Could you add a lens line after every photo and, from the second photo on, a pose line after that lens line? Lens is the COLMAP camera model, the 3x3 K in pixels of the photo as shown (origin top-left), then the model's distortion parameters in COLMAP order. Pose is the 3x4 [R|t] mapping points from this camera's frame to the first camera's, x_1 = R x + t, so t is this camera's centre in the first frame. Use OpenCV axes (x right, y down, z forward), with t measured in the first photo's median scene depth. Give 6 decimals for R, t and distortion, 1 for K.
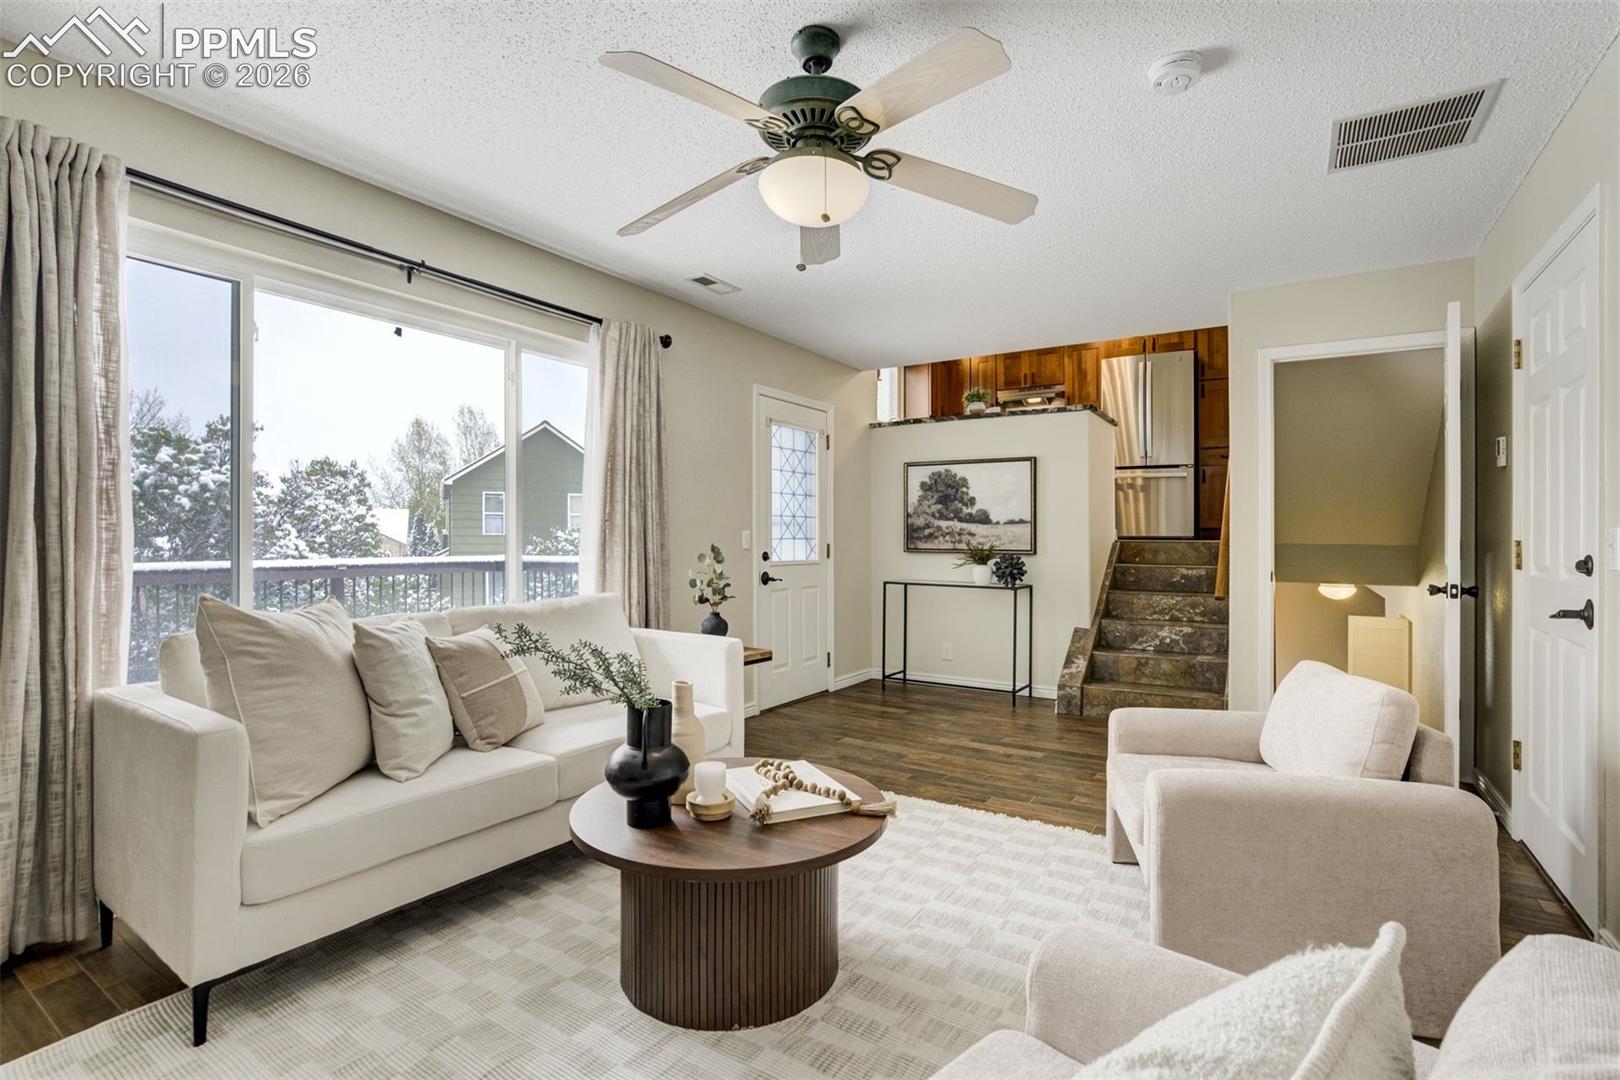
lens RADIAL K [[760.7, 0, 821.4], [0, 760.7, 532.6], [0, 0, 1]] dist [-0.026913, 0.005661]
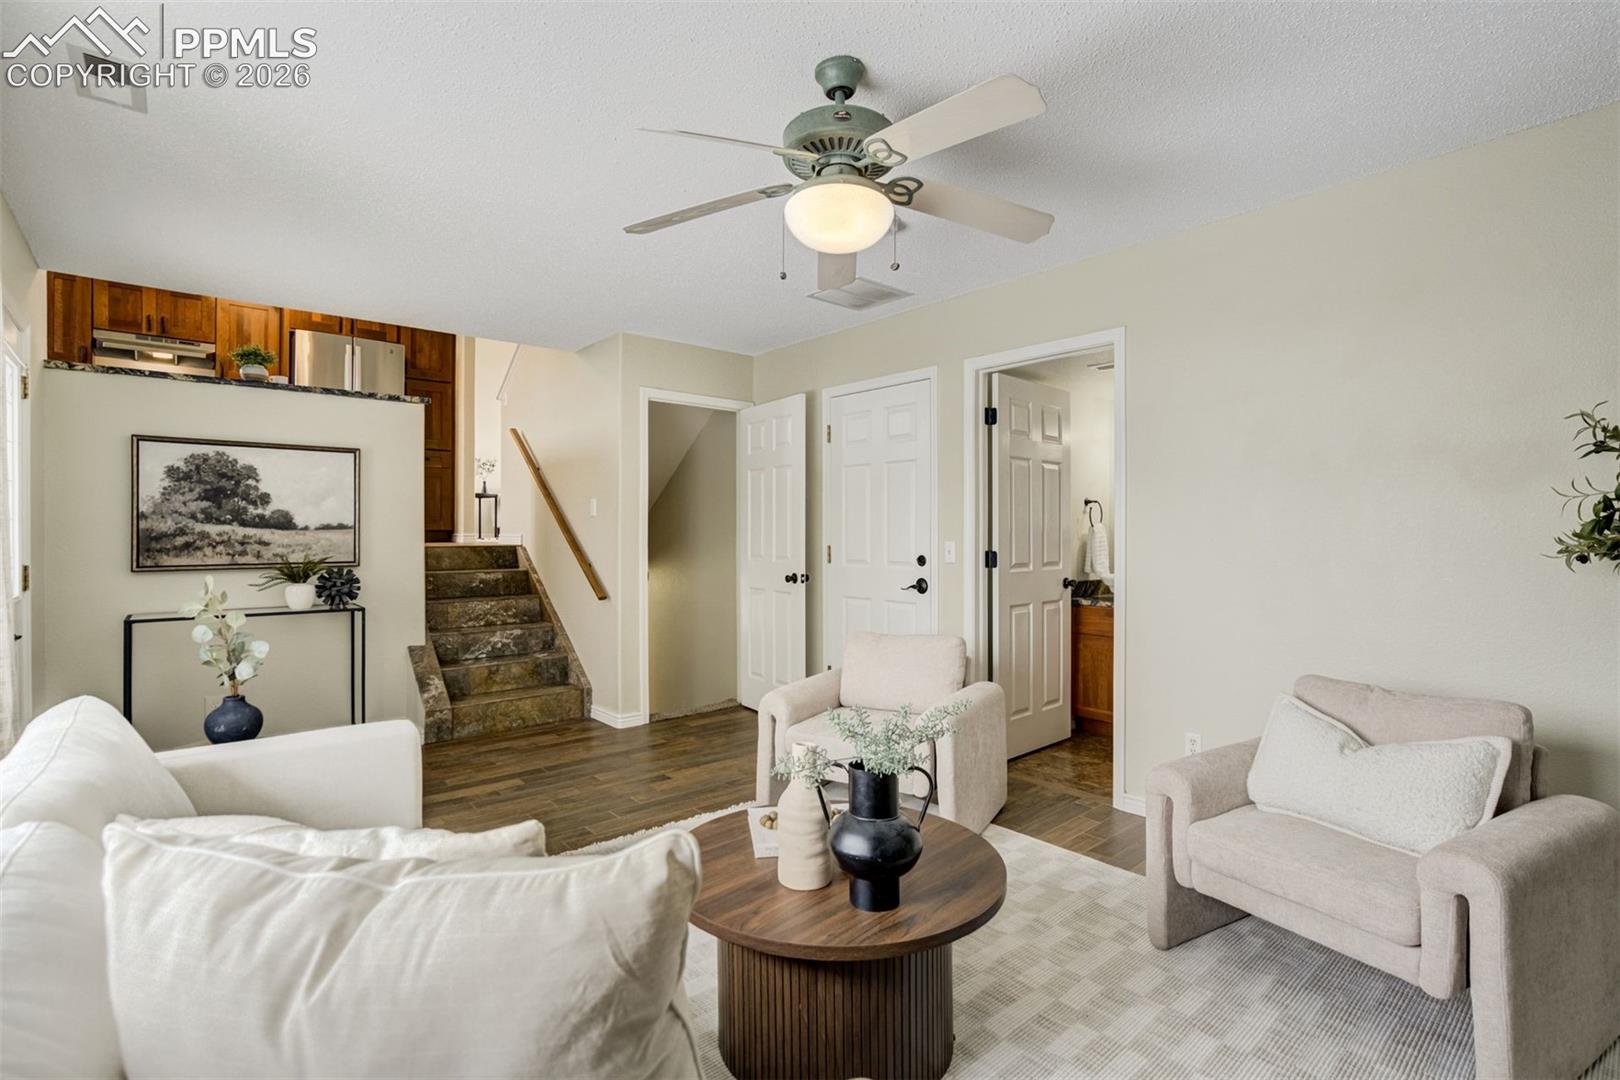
lens RADIAL K [[760.7, 0, 822.5], [0, 760.7, 542.2], [0, 0, 1]] dist [-0.026913, 0.005661]
pose [[0.289063, -0.019234, 0.957117, -0.346417], [-0.003511, 0.999770, 0.021152, -0.016274], [-0.957304, -0.009474, 0.288929, 0.264439]]
